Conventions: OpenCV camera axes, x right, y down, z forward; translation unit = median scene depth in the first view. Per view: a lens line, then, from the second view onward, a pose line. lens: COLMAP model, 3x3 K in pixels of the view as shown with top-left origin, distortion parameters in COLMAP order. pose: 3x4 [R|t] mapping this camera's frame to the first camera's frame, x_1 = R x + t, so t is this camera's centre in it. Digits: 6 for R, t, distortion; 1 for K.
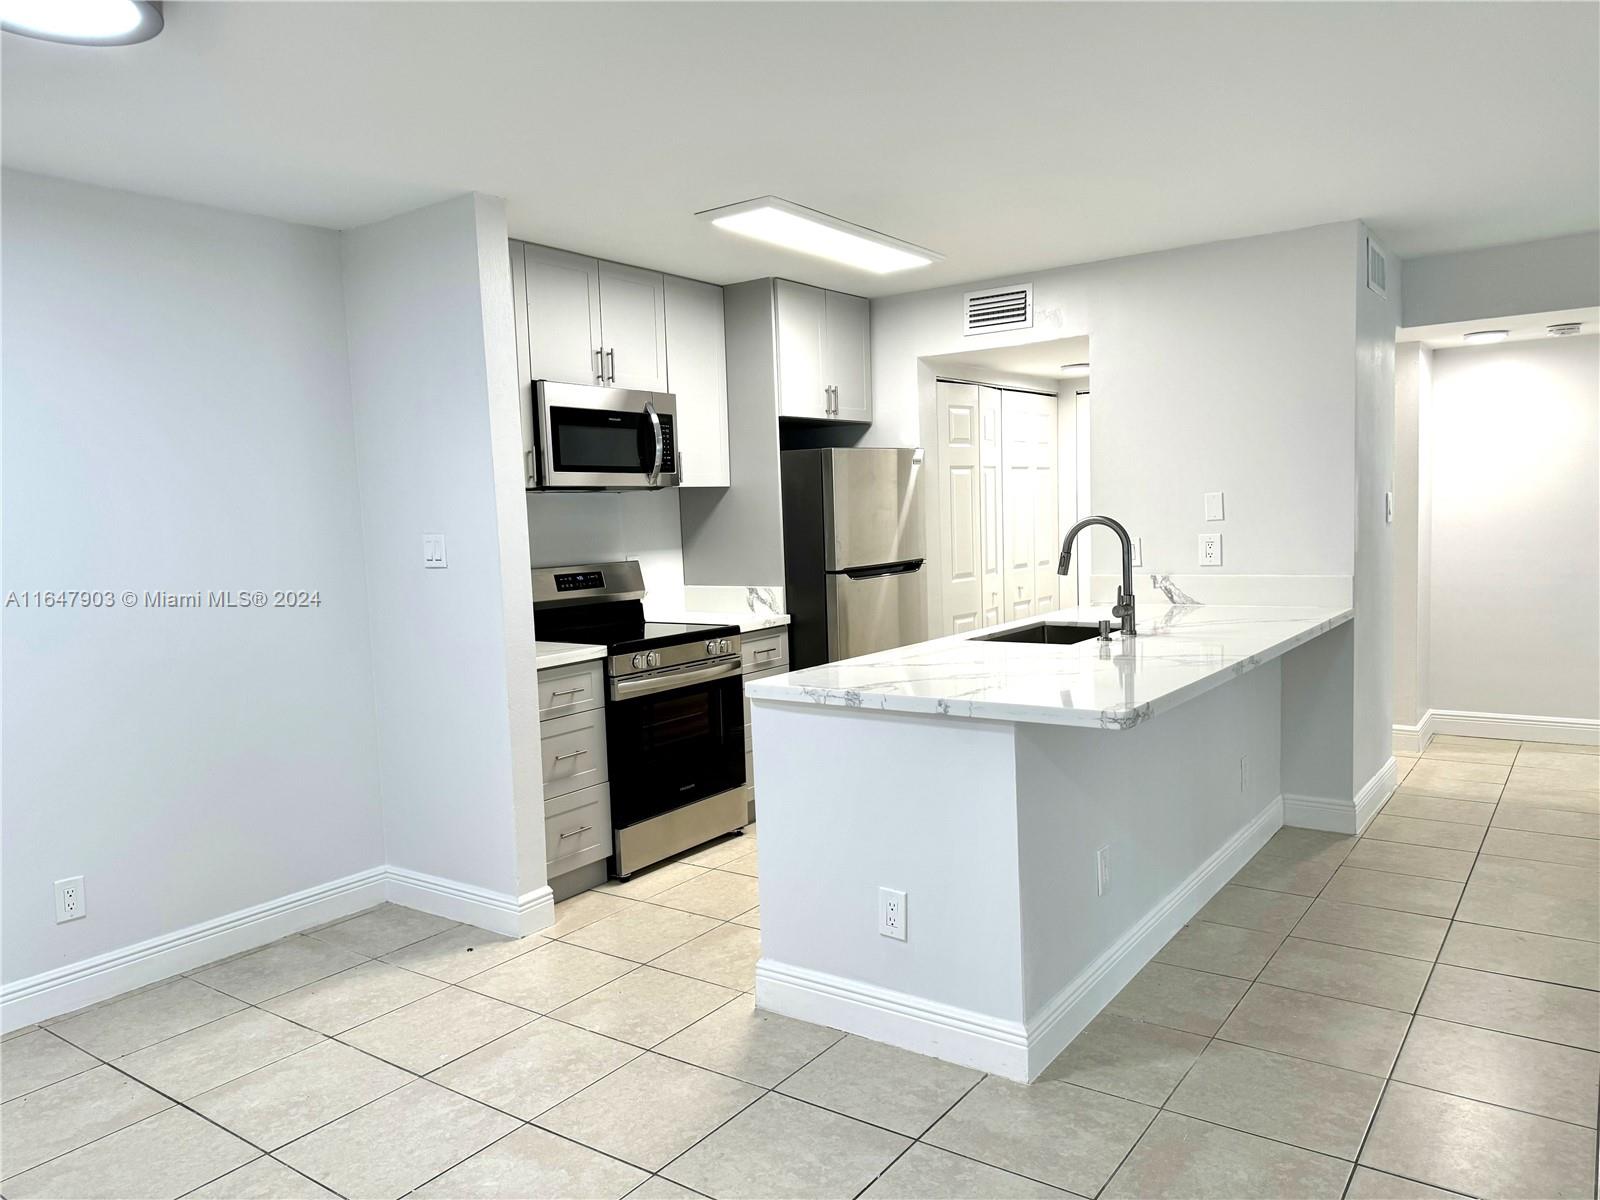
lens RADIAL K [[1133.7, 0, 800.0], [0, 1133.7, 601.3], [0, 0, 1]] dist [0.074669, -0.139943]
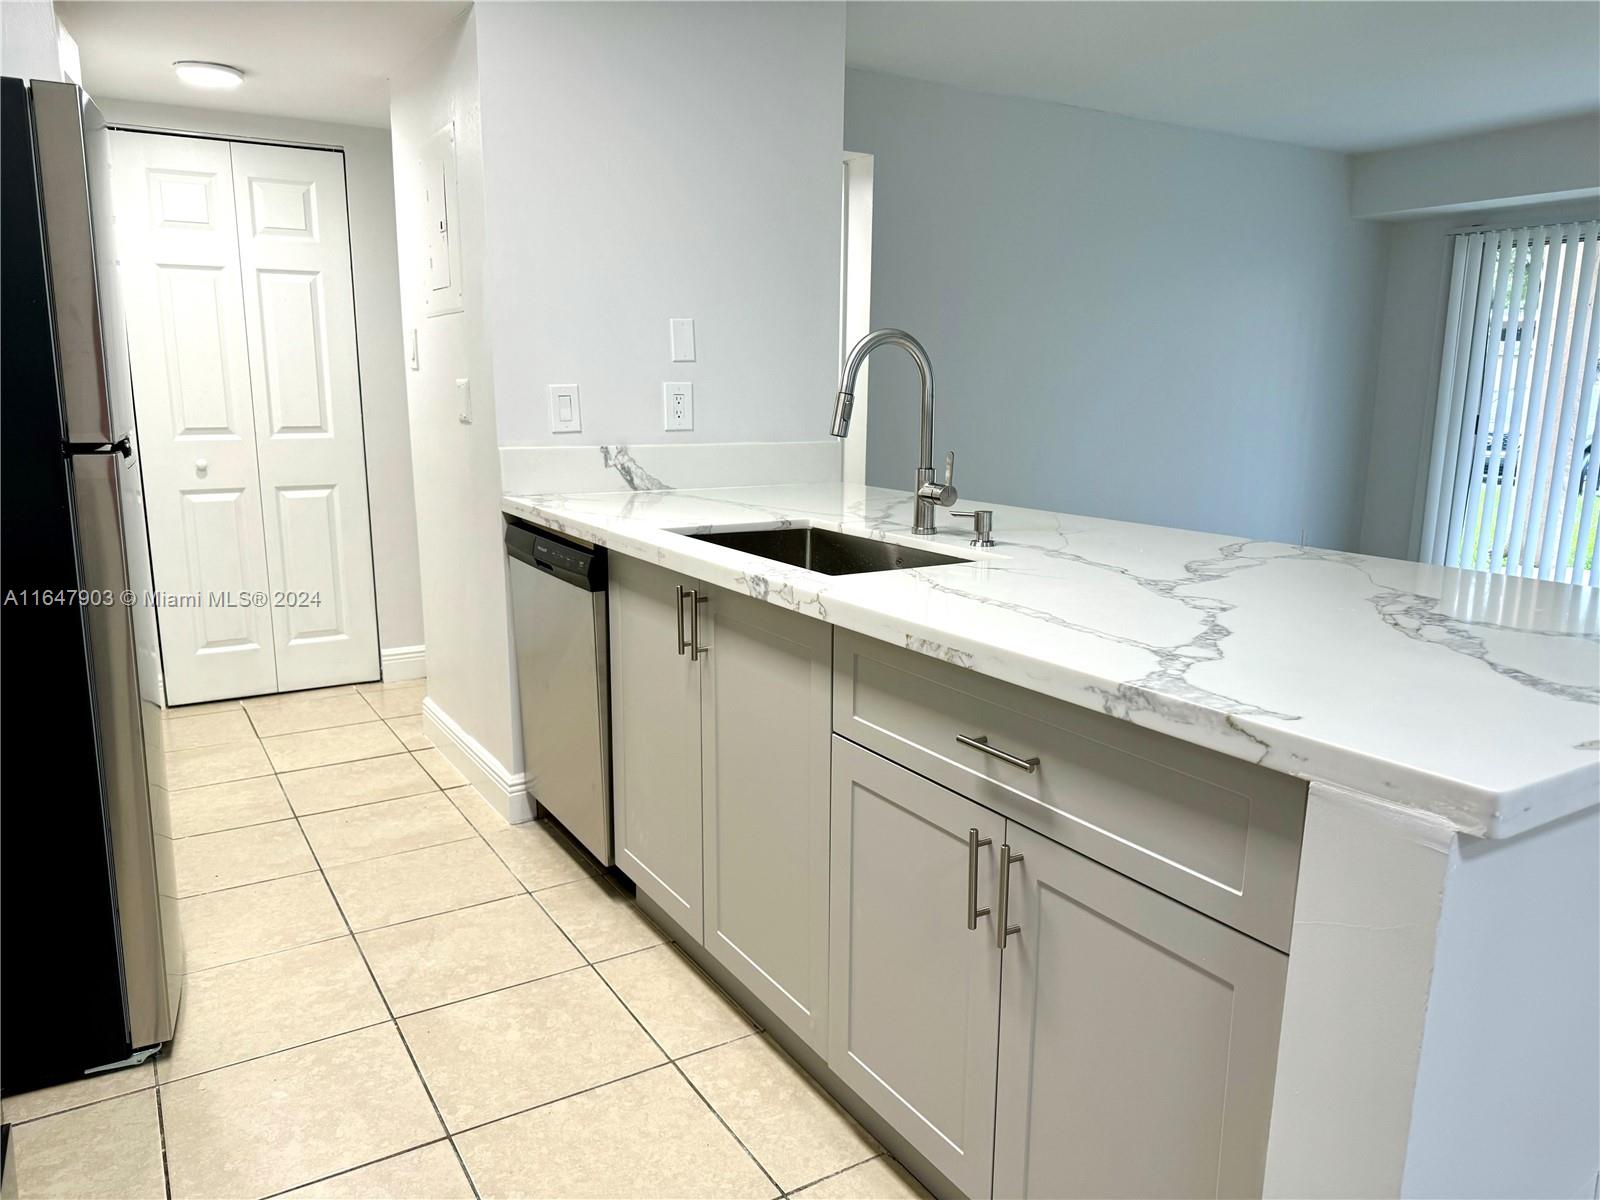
lens RADIAL K [[1133.7, 0, 800.0], [0, 1133.7, 601.3], [0, 0, 1]] dist [0.074669, -0.139943]
pose [[0.612252, -0.119166, 0.781631, -0.129978], [0.041342, 0.992050, 0.118863, -0.008088], [-0.789581, -0.040460, 0.612311, 0.524873]]
